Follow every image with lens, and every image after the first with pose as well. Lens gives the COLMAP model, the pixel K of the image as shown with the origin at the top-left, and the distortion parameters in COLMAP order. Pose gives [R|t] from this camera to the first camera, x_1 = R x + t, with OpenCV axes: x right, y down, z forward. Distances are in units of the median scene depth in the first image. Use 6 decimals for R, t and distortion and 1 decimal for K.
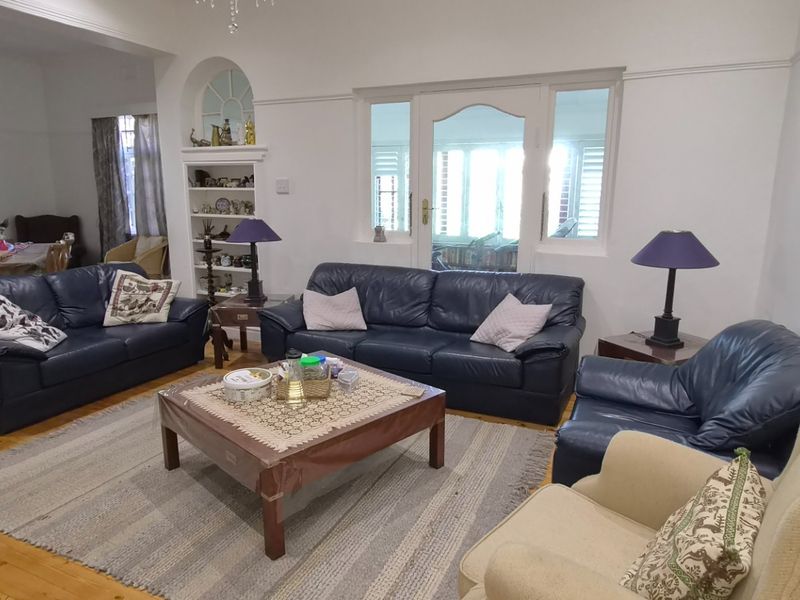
lens RADIAL K [[531.4, 0, 401.3], [0, 531.4, 299.3], [0, 0, 1]] dist [-0.003580, 0.001670]
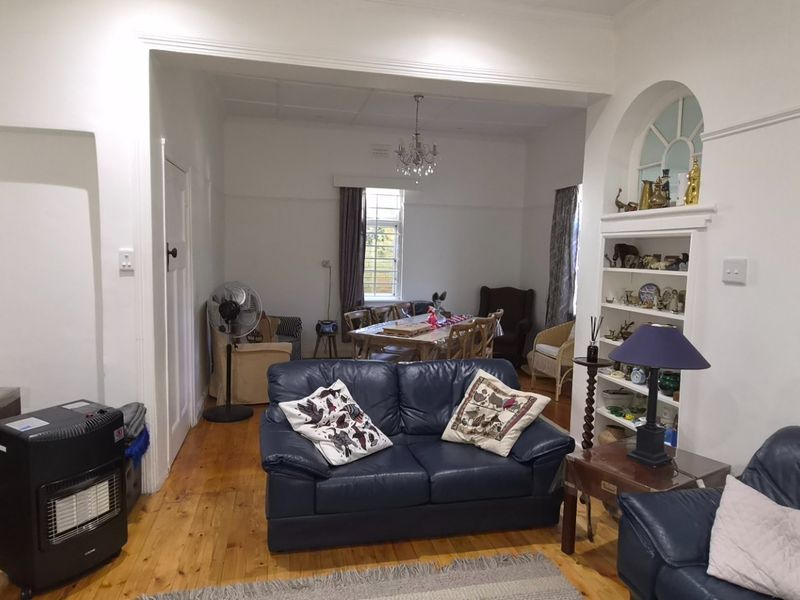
lens RADIAL K [[531.4, 0, 400.5], [0, 531.4, 302.5], [0, 0, 1]] dist [-0.003580, 0.001670]
pose [[0.611857, 0.078564, -0.787057, 0.009071], [-0.174161, 0.984015, -0.037168, -0.093421], [0.771556, 0.159816, 0.615760, 0.365936]]
